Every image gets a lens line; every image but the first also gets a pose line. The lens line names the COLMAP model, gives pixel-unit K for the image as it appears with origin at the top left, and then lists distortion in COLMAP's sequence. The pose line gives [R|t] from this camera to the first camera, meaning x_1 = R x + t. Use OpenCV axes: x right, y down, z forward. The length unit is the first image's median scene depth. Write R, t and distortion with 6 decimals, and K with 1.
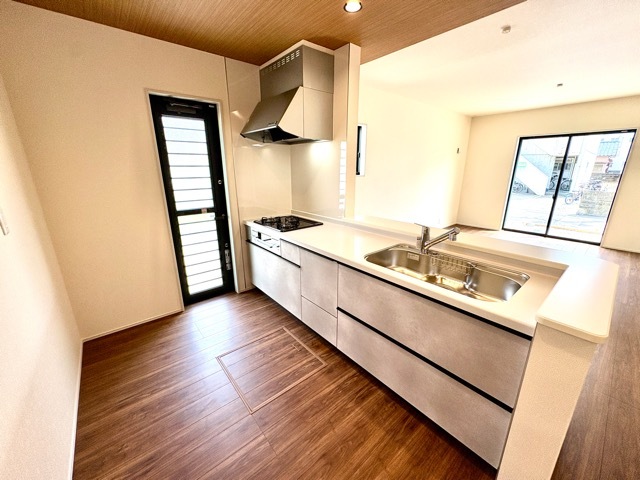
lens RADIAL K [[256.4, 0, 318.1], [0, 256.4, 239.2], [0, 0, 1]] dist [-0.000536, -0.000605]
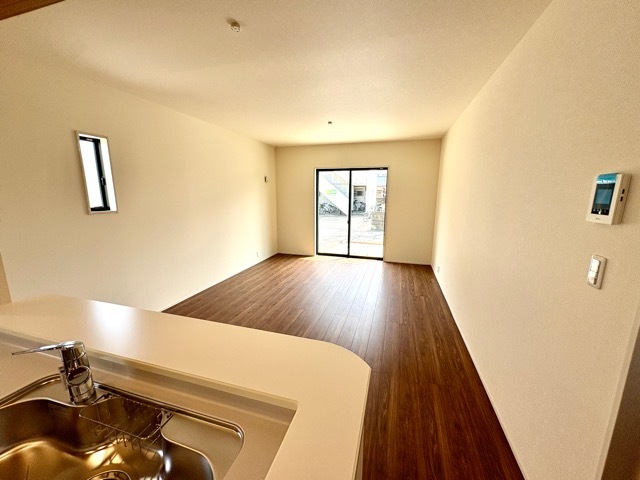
lens RADIAL K [[256.4, 0, 320.9], [0, 256.4, 240.6], [0, 0, 1]] dist [-0.000536, -0.000605]
pose [[0.831966, -0.099078, 0.545908, 0.171549], [0.147809, 0.987947, -0.045958, -0.044186], [-0.534775, 0.118926, 0.836584, 0.112624]]
